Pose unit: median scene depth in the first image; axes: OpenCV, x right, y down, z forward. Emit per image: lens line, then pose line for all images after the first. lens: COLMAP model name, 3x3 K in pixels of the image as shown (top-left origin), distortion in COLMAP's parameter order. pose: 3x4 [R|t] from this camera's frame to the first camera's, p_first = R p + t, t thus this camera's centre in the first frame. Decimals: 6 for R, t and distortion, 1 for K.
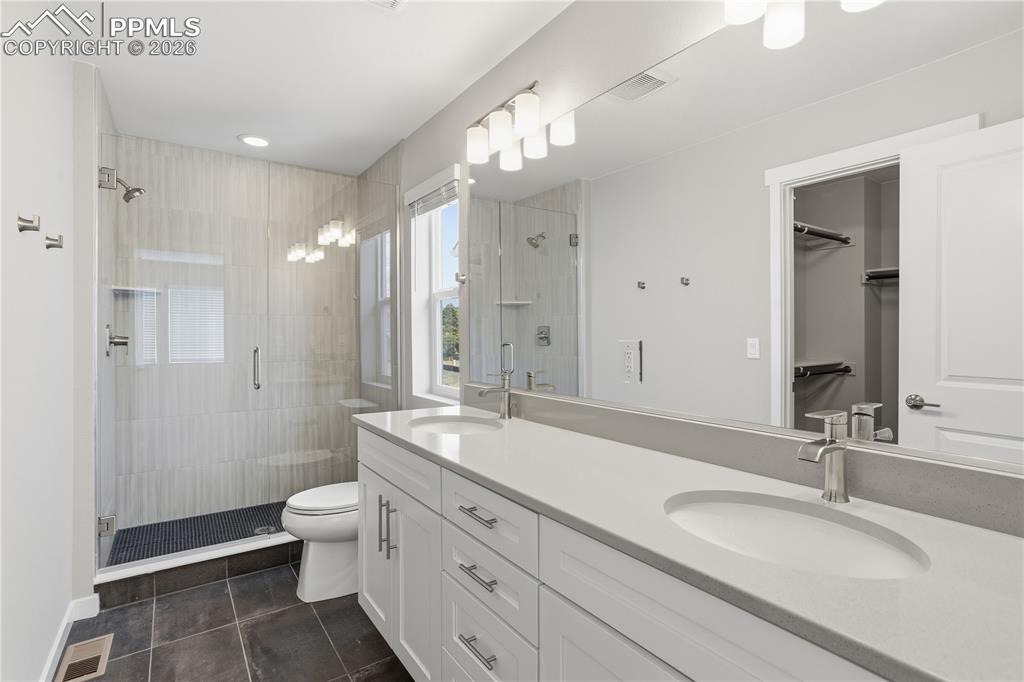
lens RADIAL K [[498.4, 0, 512.6], [0, 498.4, 336.9], [0, 0, 1]] dist [-0.052746, 0.034103]
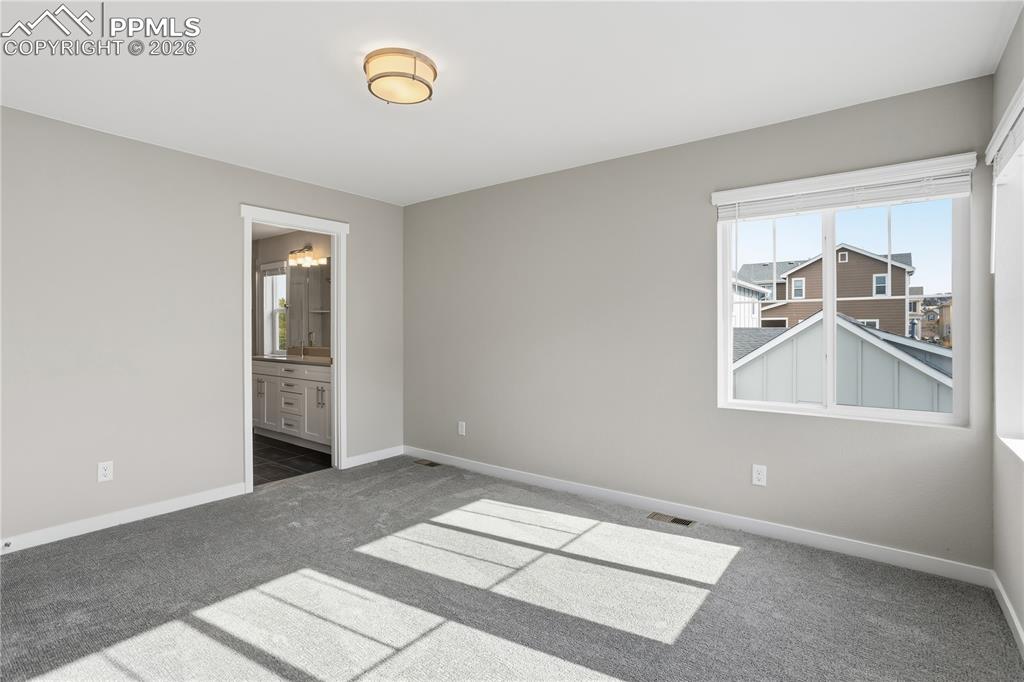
lens RADIAL K [[493.7, 0, 513.3], [0, 493.7, 329.2], [0, 0, 1]] dist [-0.001477, -0.000161]
pose [[0.954097, 0.002997, 0.299484, 0.228186], [-0.001535, 0.999986, -0.005117, 0.011347], [-0.299495, 0.004423, 0.954088, -1.631930]]
